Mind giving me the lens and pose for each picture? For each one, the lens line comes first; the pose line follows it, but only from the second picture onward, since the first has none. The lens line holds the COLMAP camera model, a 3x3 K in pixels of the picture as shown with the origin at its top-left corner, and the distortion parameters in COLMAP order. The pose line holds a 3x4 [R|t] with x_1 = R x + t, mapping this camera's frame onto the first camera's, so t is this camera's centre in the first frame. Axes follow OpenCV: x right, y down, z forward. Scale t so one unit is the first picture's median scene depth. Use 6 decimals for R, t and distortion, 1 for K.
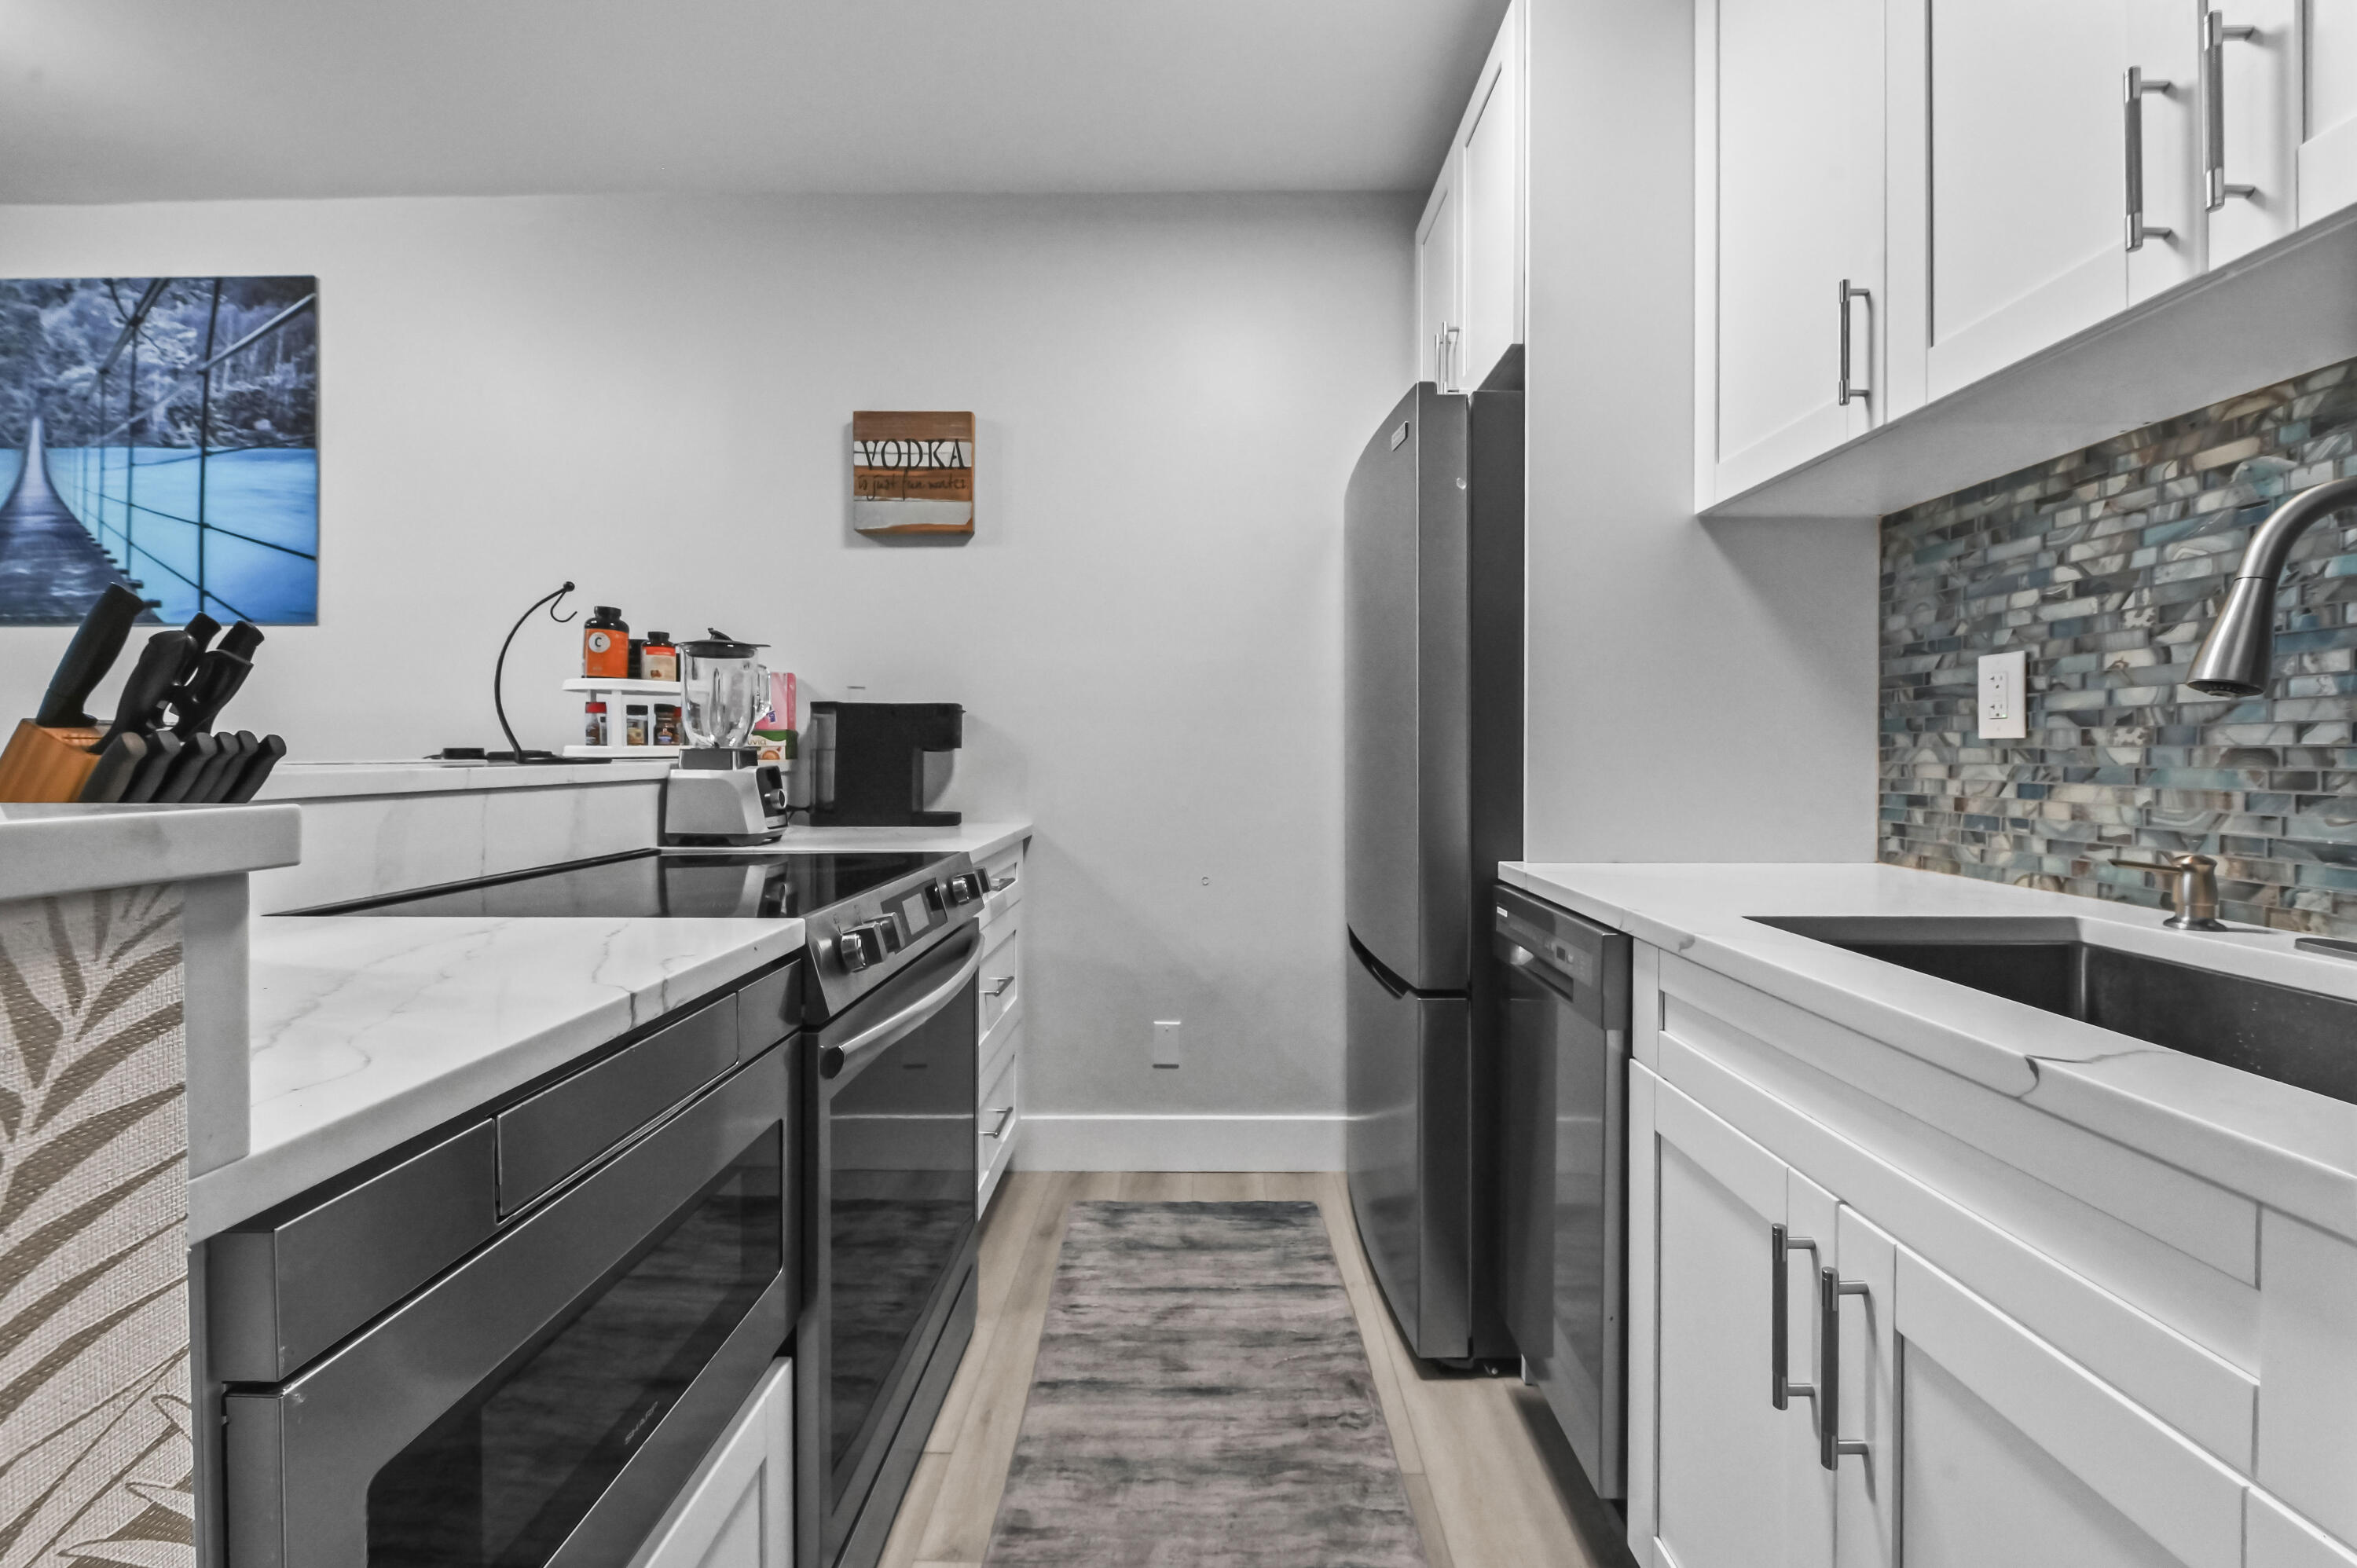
lens RADIAL K [[963.2, 0, 1180.9], [0, 963.2, 754.3], [0, 0, 1]] dist [-0.001644, -0.000515]
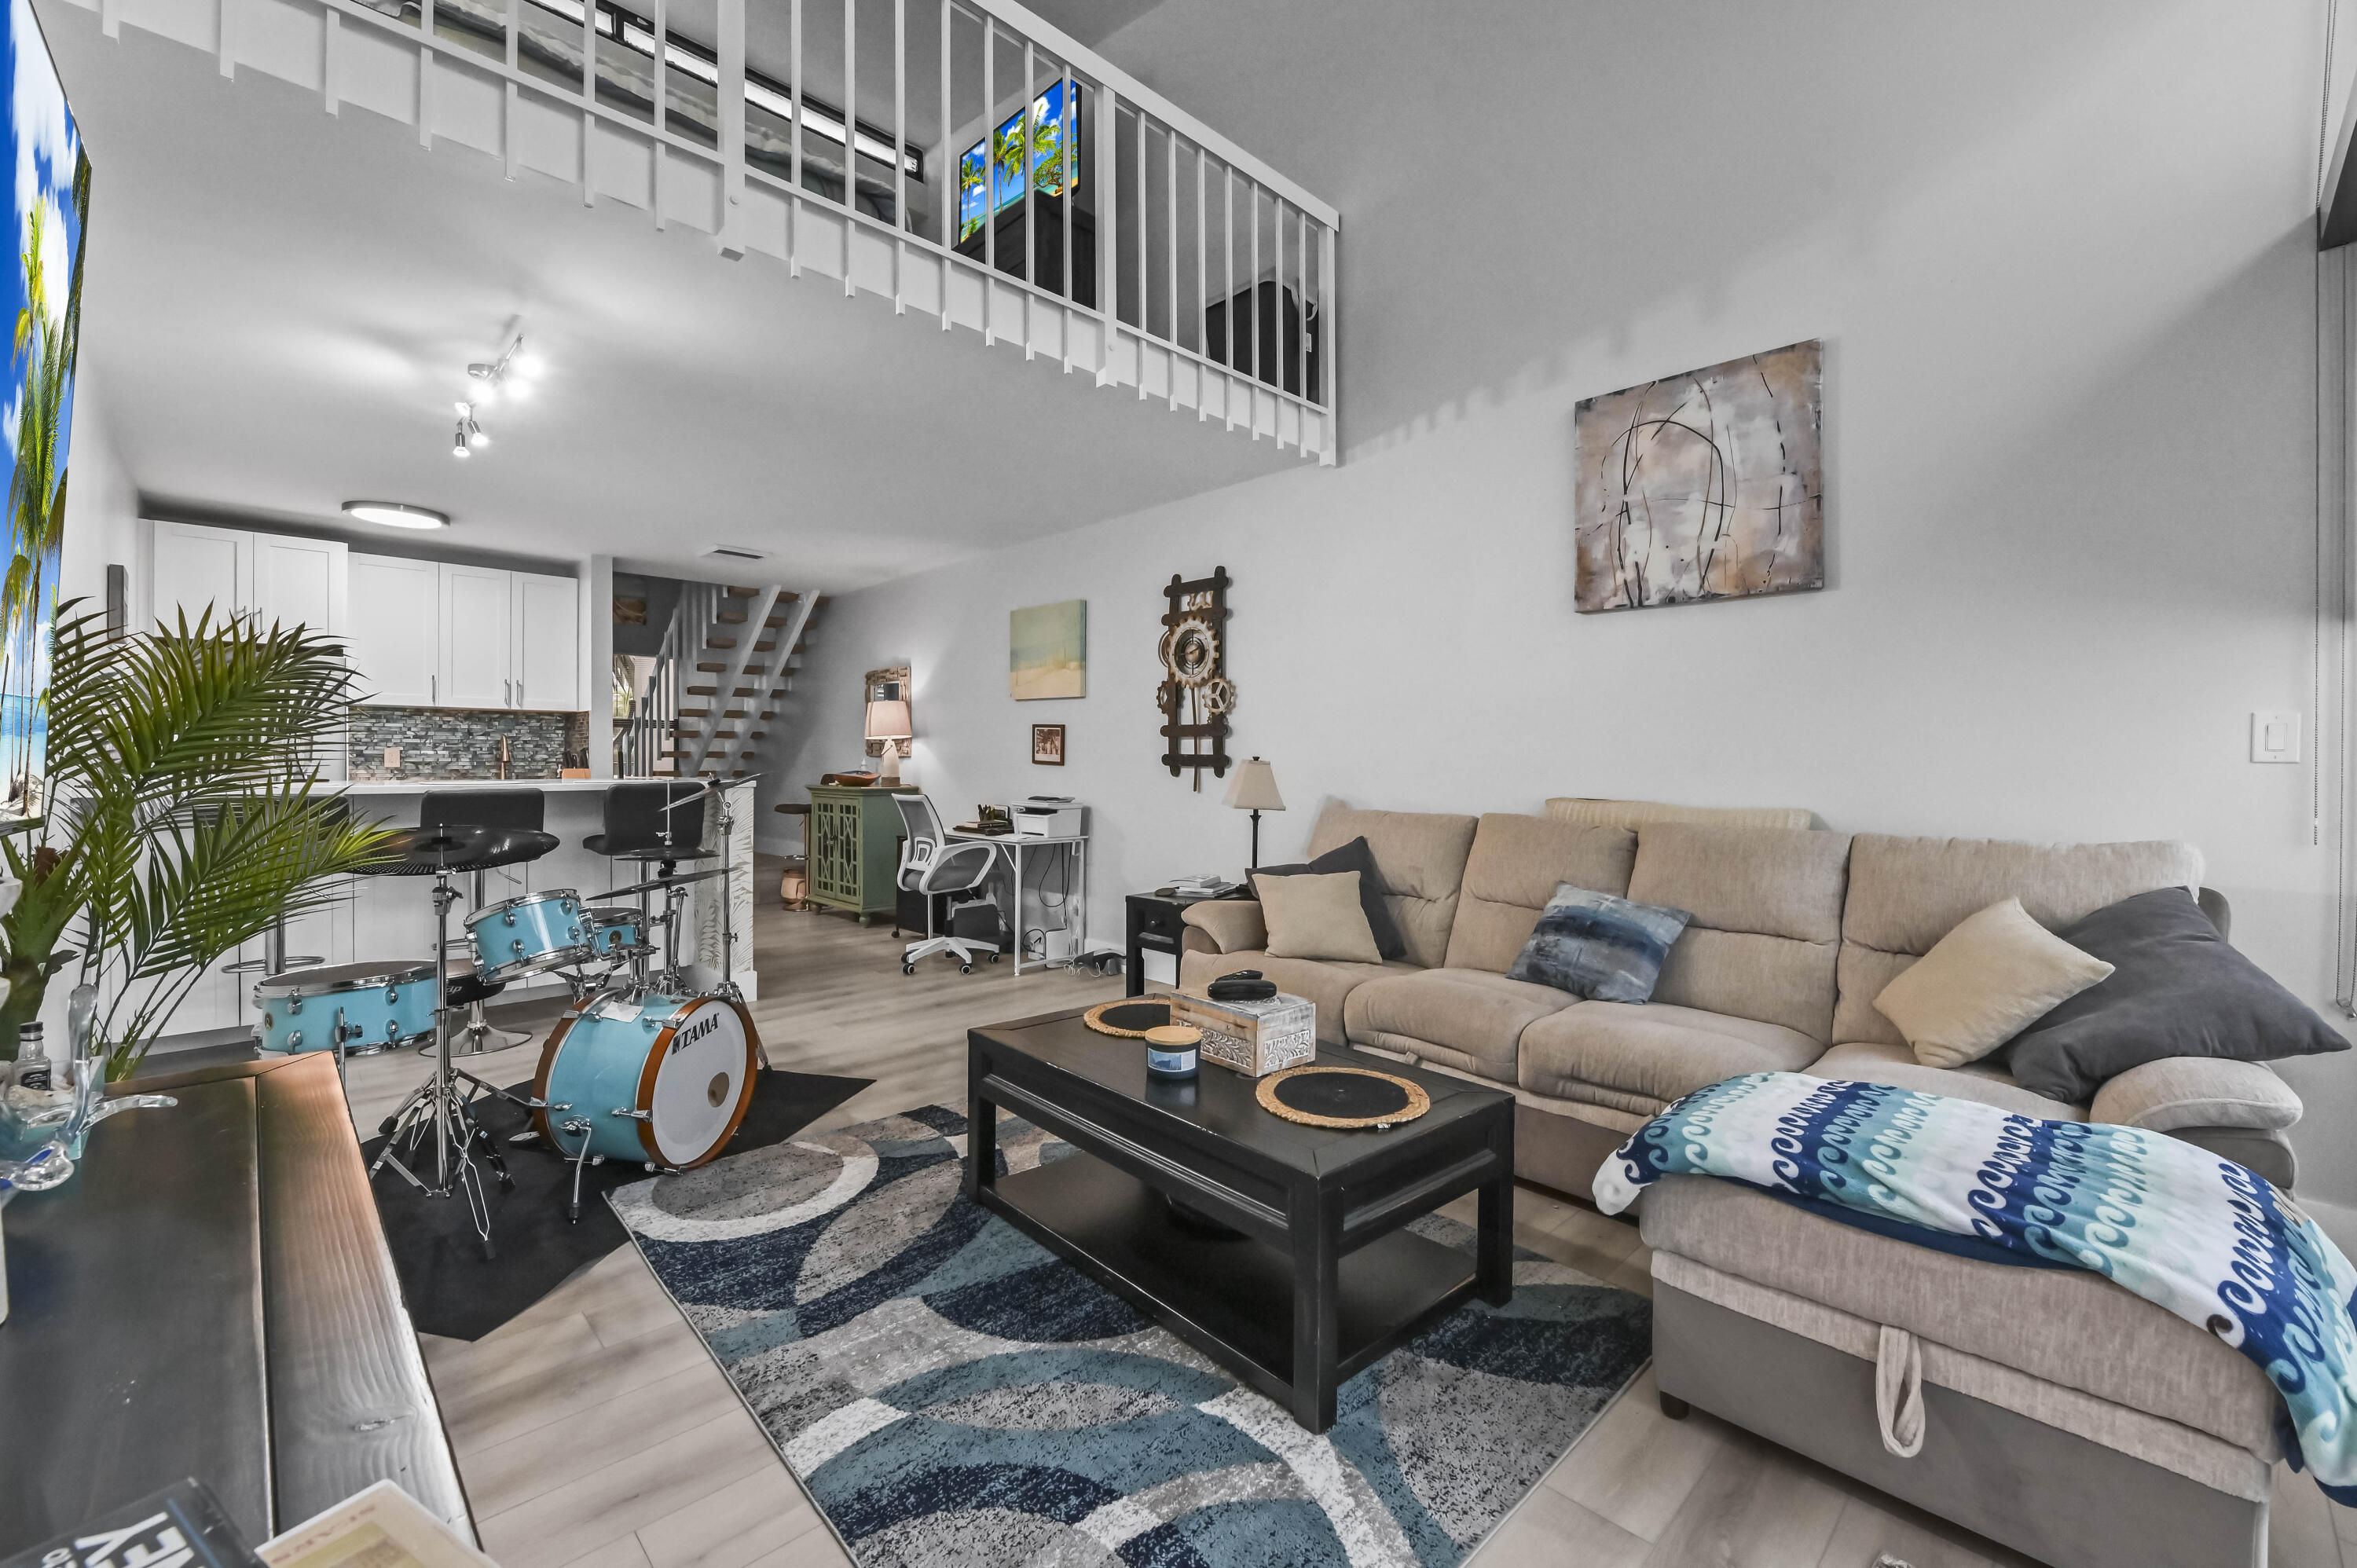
lens RADIAL K [[965.7, 0, 1176.0], [0, 965.7, 766.3], [0, 0, 1]] dist [-0.011173, -0.000134]
pose [[-0.705785, -0.008616, 0.708374, -2.640181], [-0.003031, 0.999954, 0.009143, -0.039167], [-0.708420, 0.004306, -0.705778, 0.855419]]
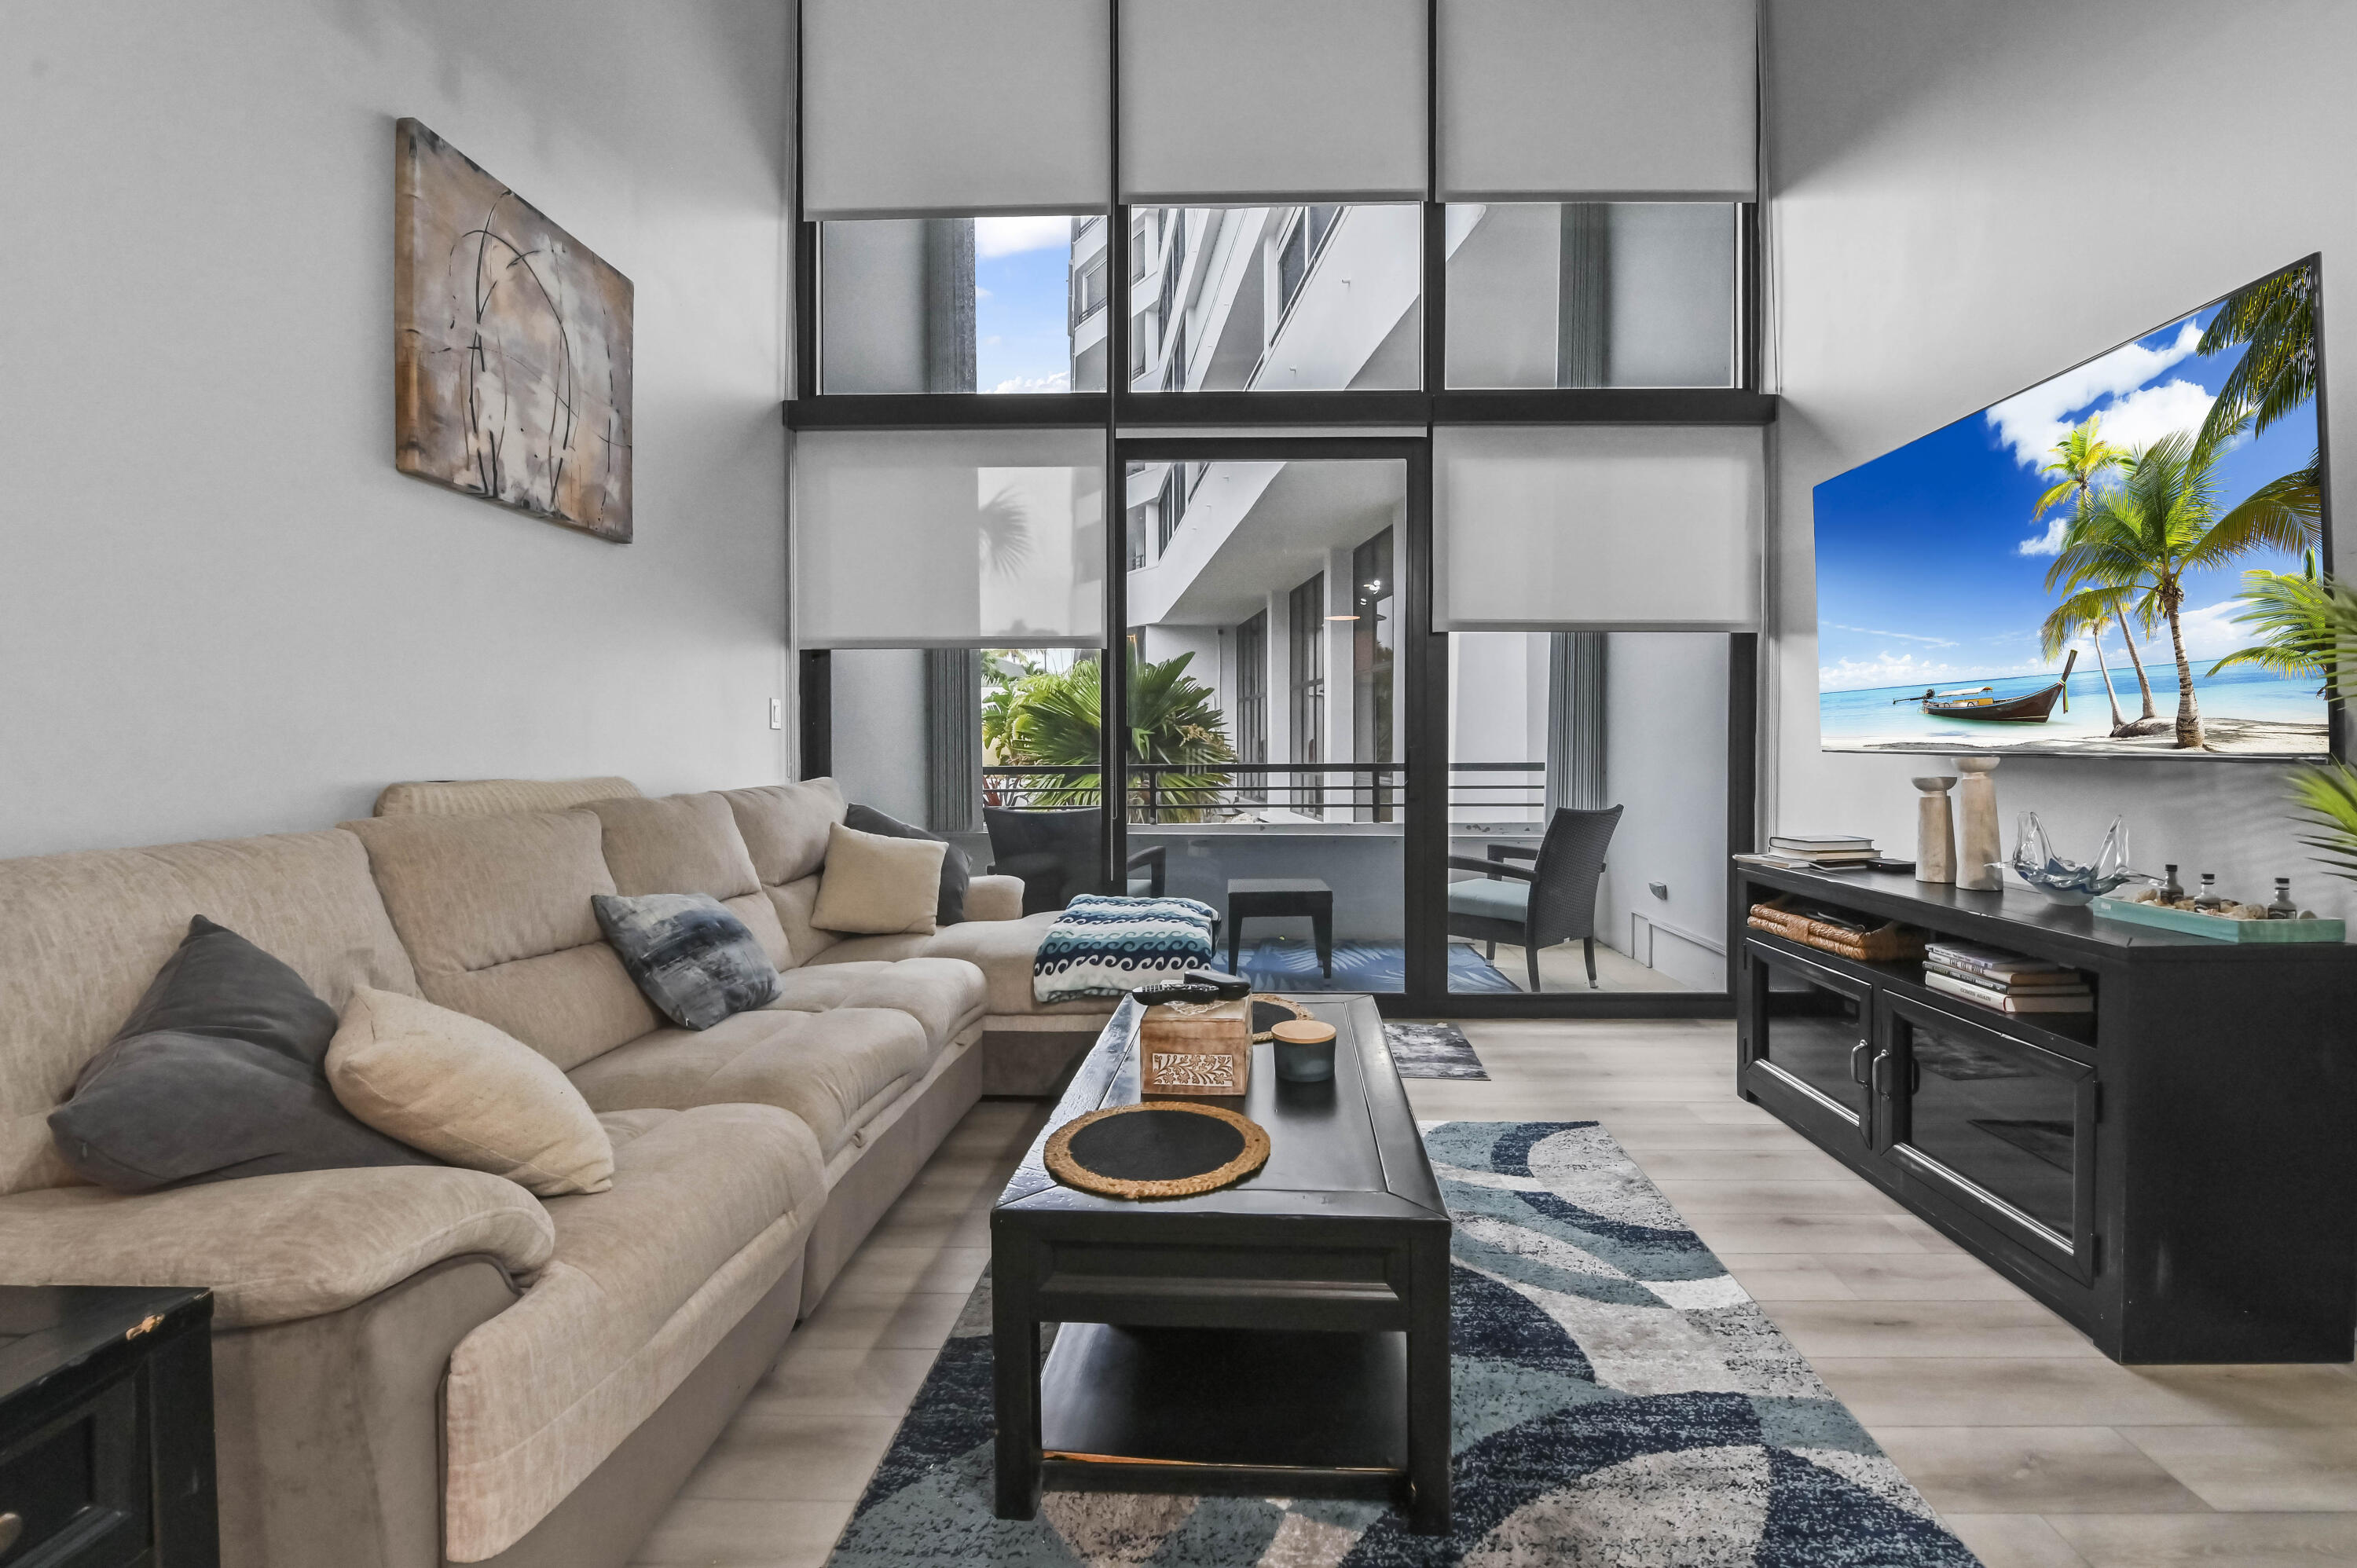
lens RADIAL K [[974.0, 0, 1223.6], [0, 974.0, 756.2], [0, 0, 1]] dist [-0.011314, 0.000032]
pose [[-0.001104, 0.013157, -0.999913, -1.251090], [0.000579, 0.999913, 0.013157, -0.014318], [0.999999, -0.000564, -0.001111, 0.178475]]
